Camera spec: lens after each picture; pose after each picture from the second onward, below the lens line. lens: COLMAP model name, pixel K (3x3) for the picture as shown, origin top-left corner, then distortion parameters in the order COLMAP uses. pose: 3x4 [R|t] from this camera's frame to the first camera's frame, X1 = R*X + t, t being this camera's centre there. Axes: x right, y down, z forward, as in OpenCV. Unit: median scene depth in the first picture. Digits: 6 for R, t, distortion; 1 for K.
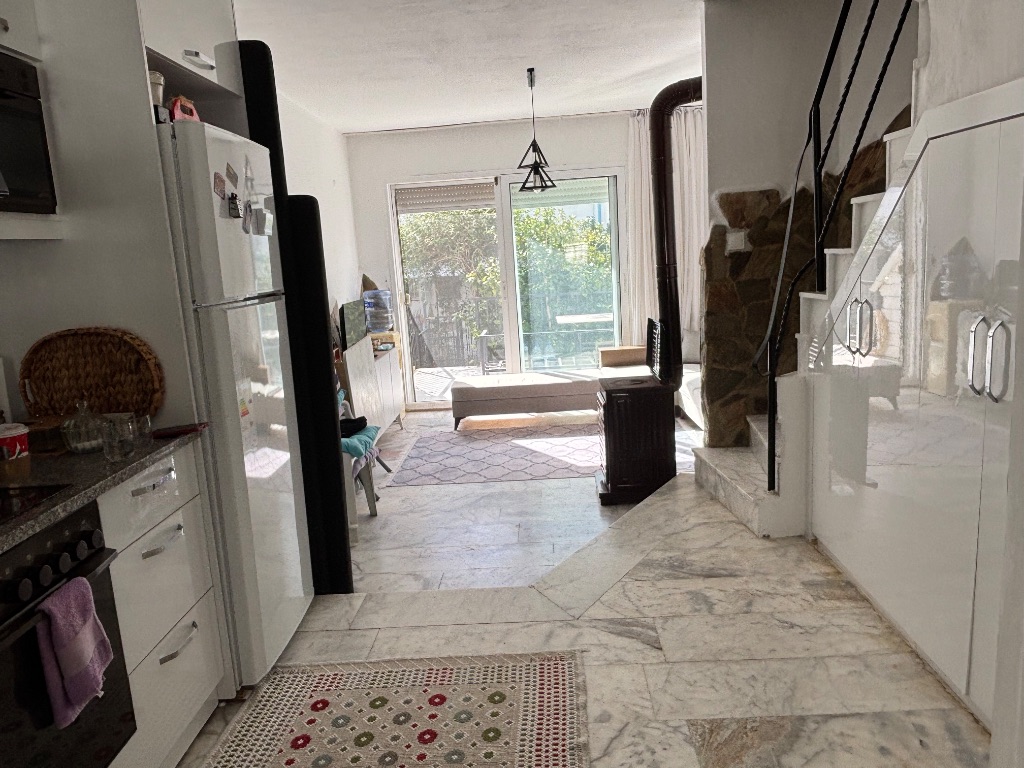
lens RADIAL K [[749.8, 0, 512.0], [0, 749.8, 384.0], [0, 0, 1]] dist [0.007360, -0.000126]
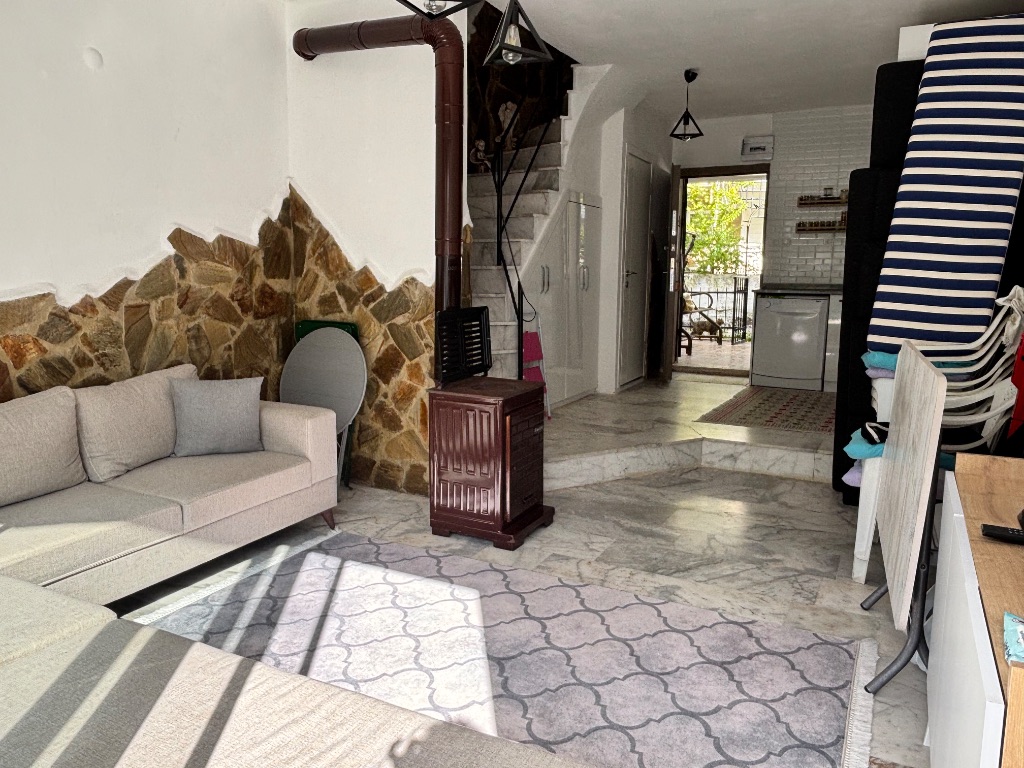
lens RADIAL K [[749.8, 0, 512.0], [0, 749.8, 384.0], [0, 0, 1]] dist [0.007360, -0.000126]
pose [[-0.898785, -0.007466, 0.438325, -0.141161], [0.130188, 0.950203, 0.283135, -0.159412], [-0.418612, 0.311542, -0.853057, 1.177436]]
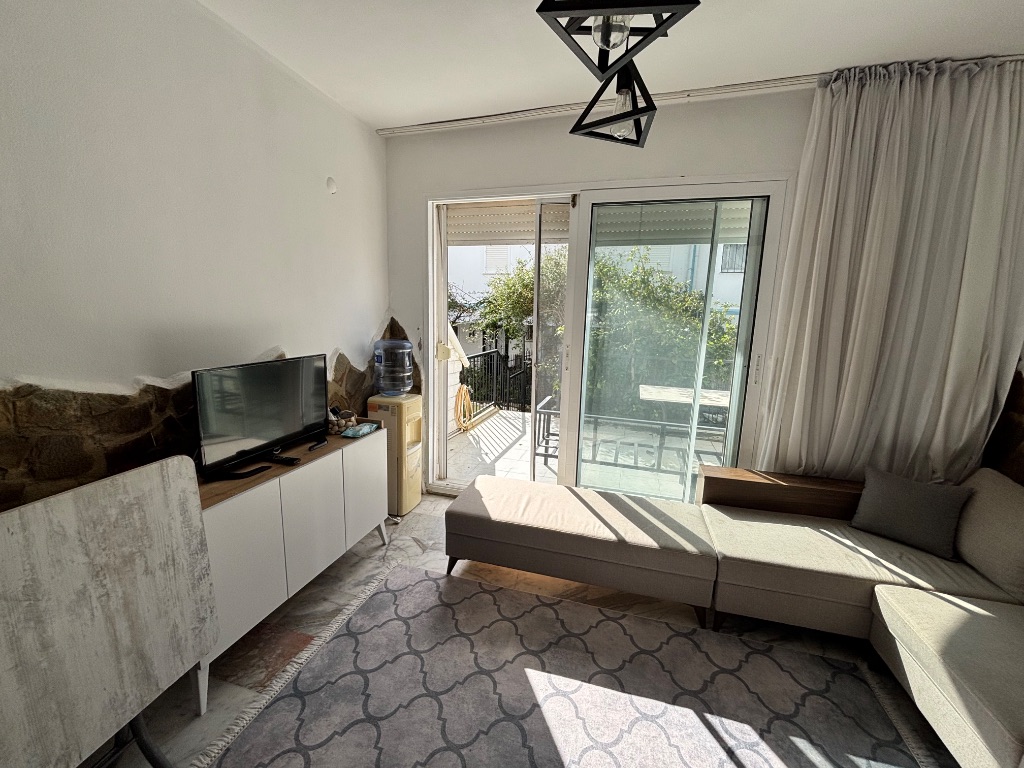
lens RADIAL K [[411.3, 0, 509.8], [0, 411.3, 381.6], [0, 0, 1]] dist [-0.001143, -0.001075]
pose [[0.961792, 0.131613, -0.240072, 0.038785], [-0.131115, 0.991202, 0.018119, -0.117631], [0.240345, 0.014050, 0.970586, 0.694033]]
